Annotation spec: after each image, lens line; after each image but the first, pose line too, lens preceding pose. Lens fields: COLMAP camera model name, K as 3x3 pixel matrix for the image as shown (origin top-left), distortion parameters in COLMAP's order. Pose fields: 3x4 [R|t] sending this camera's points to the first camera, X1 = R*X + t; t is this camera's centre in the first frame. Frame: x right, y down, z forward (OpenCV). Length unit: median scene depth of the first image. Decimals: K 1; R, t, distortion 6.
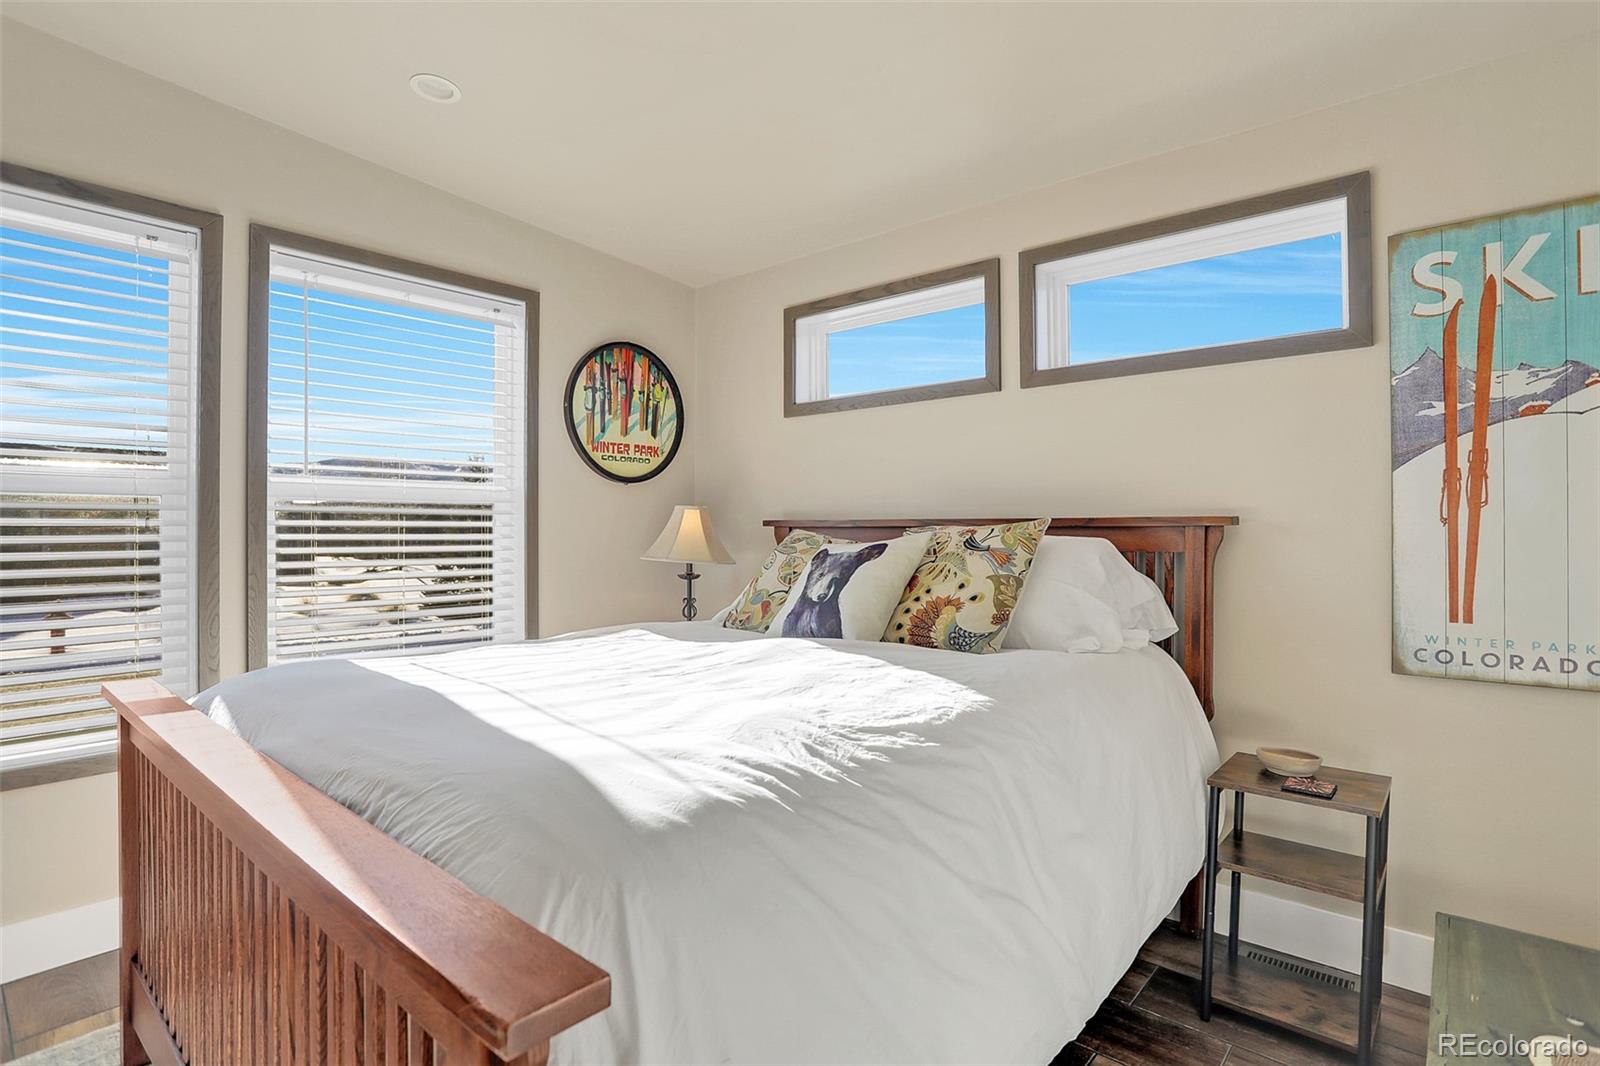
lens RADIAL K [[801.8, 0, 801.7], [0, 801.8, 525.4], [0, 0, 1]] dist [-0.001497, 0.000825]
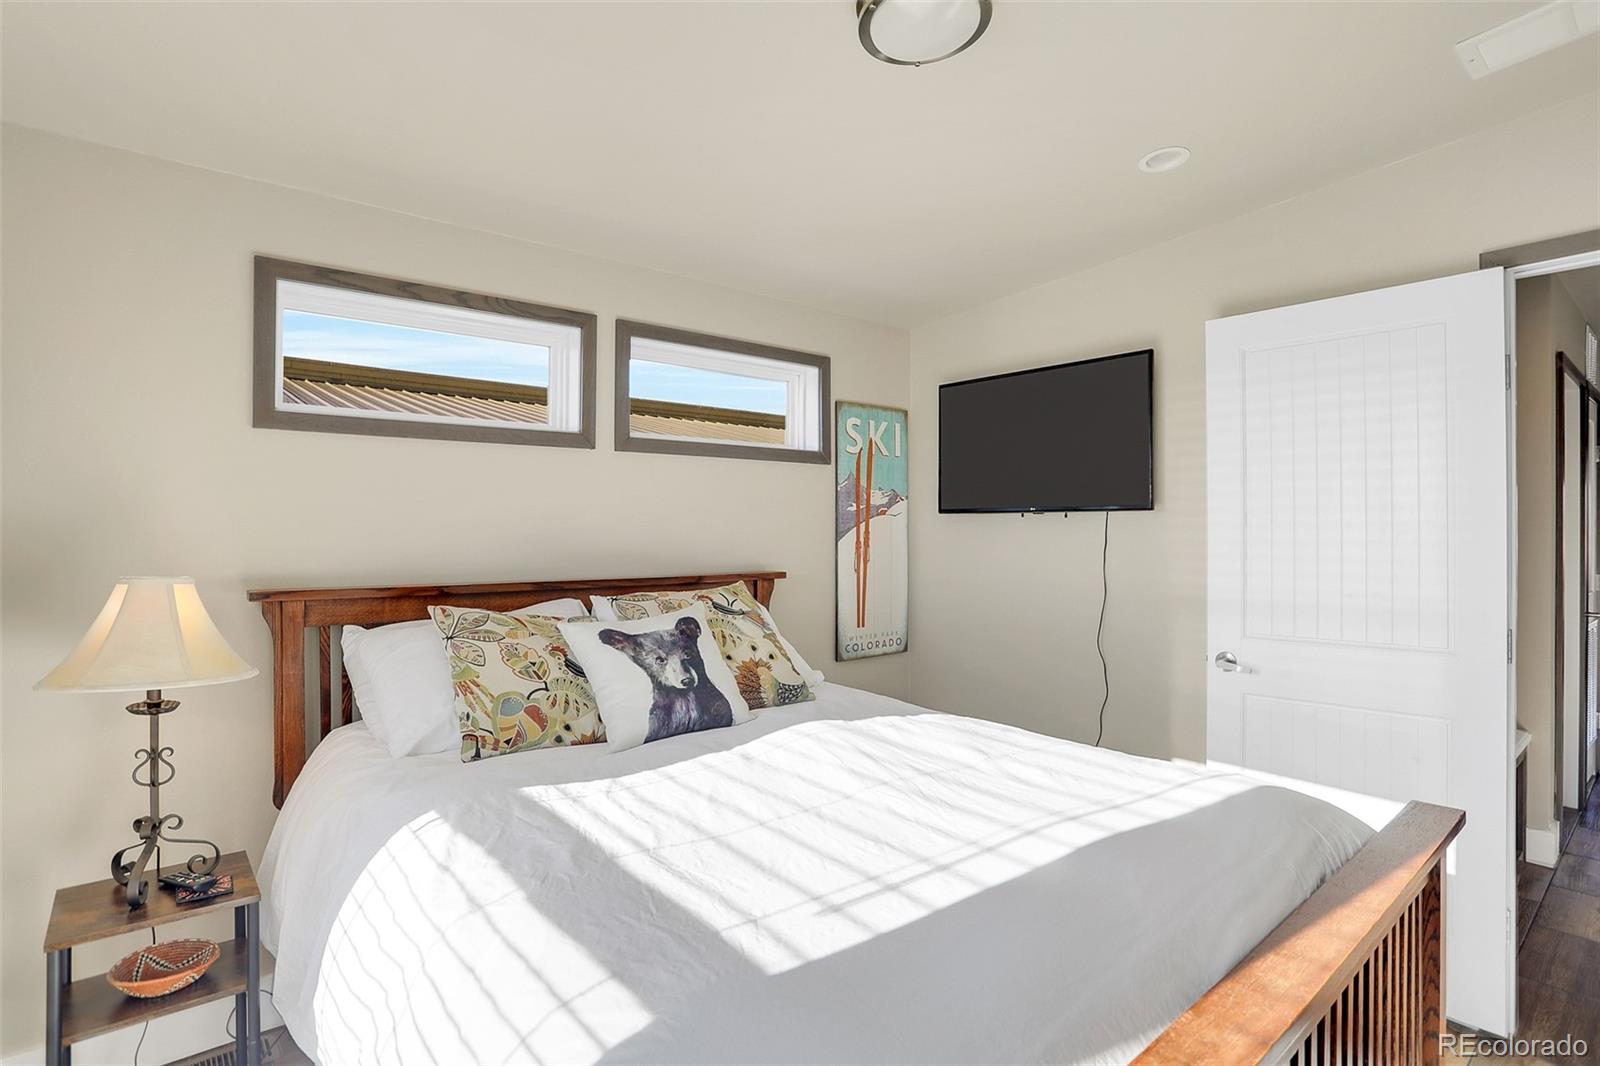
lens RADIAL K [[801.8, 0, 801.3], [0, 801.8, 536.1], [0, 0, 1]] dist [-0.001497, 0.000825]
pose [[0.190038, -0.008498, 0.981740, -0.960838], [-0.006368, 0.999931, 0.009888, -0.099343], [-0.981756, -0.008131, 0.189971, 0.783134]]
